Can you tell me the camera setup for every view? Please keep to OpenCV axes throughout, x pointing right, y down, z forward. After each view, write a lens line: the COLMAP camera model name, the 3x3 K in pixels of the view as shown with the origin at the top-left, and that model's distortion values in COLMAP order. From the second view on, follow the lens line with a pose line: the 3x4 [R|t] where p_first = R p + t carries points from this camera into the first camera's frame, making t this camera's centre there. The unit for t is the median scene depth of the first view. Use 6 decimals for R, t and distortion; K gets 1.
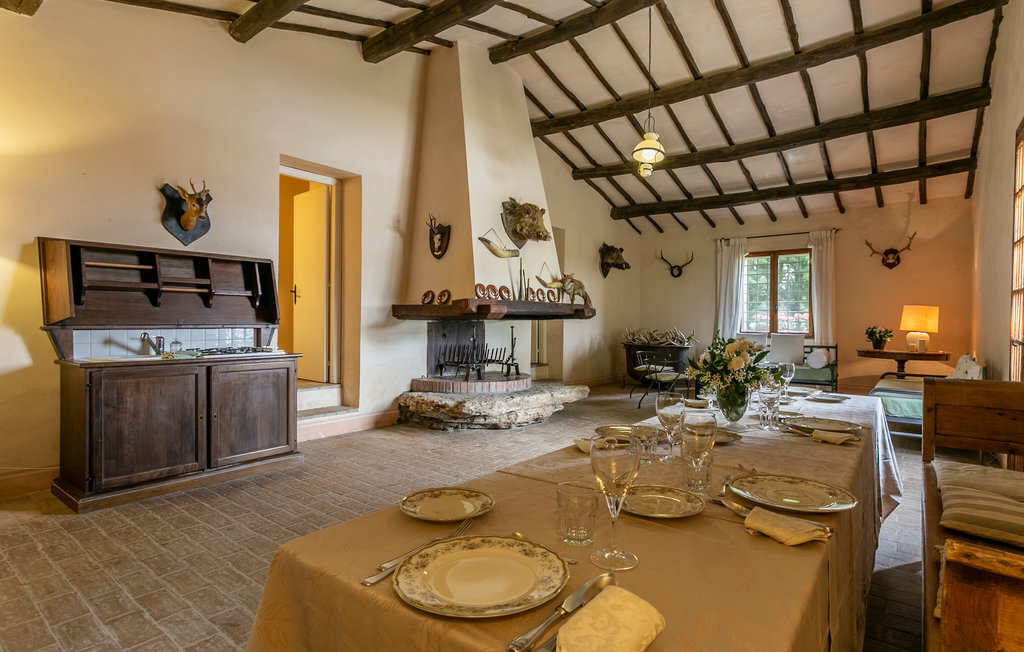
lens RADIAL K [[509.8, 0, 533.1], [0, 509.8, 326.0], [0, 0, 1]] dist [0.009571, 0.000465]
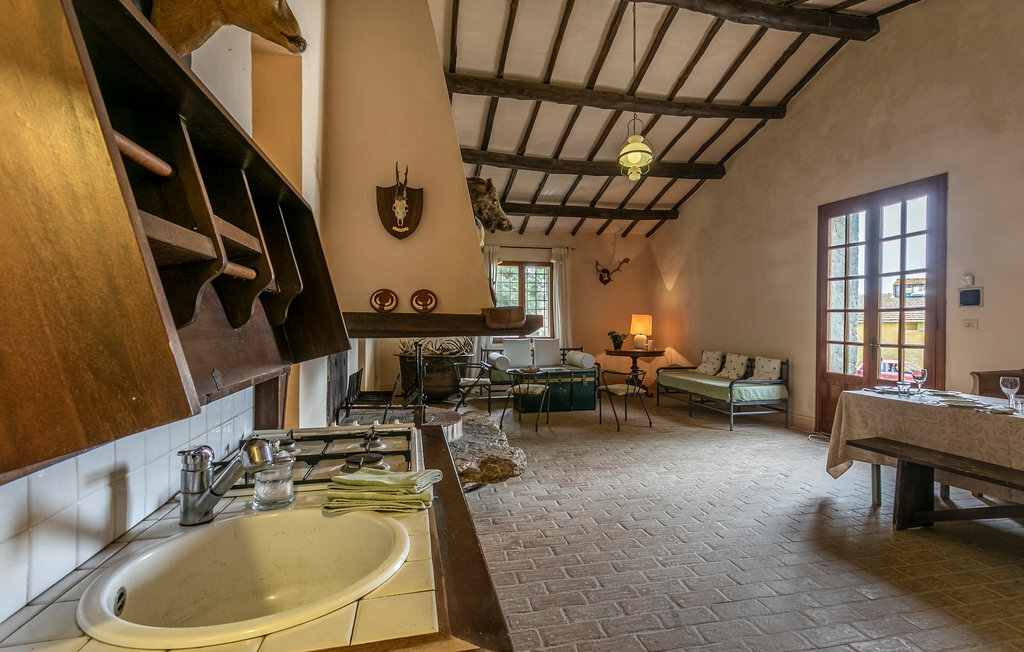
lens RADIAL K [[509.8, 0, 533.1], [0, 509.8, 326.0], [0, 0, 1]] dist [0.009571, 0.000465]
pose [[0.643453, -0.011379, 0.765401, -0.407760], [0.013216, 0.999906, 0.003755, -0.018580], [-0.765371, 0.007699, 0.643543, 0.350961]]
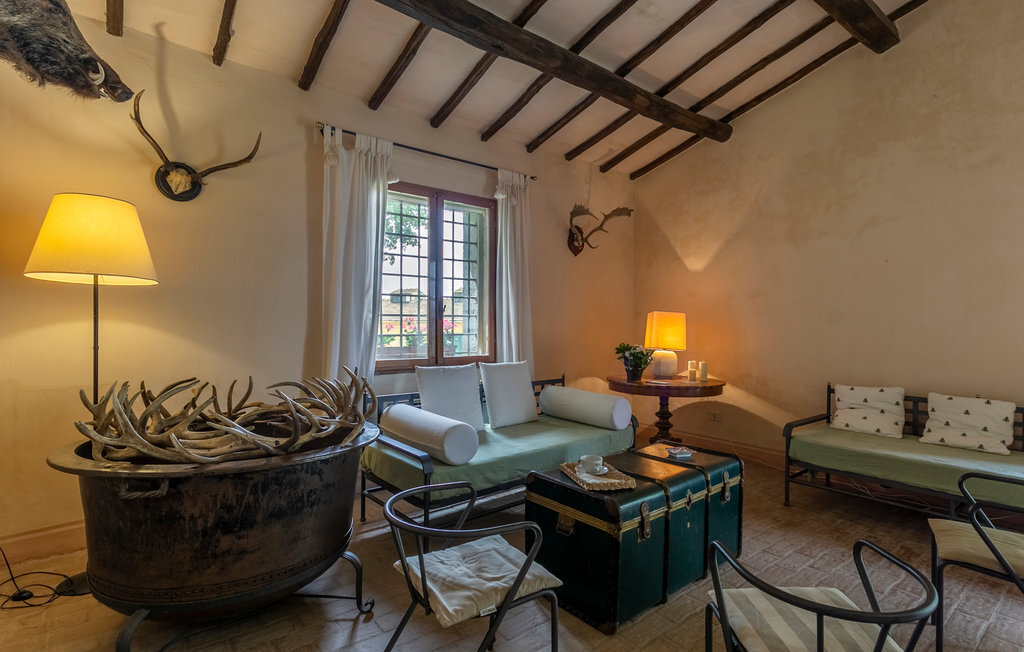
lens RADIAL K [[509.8, 0, 533.1], [0, 509.8, 326.0], [0, 0, 1]] dist [0.009571, 0.000465]
pose [[0.225055, -0.013635, 0.974251, 0.028628], [0.001915, 0.999906, 0.013552, -0.029554], [-0.974344, -0.001184, 0.225060, 0.970037]]
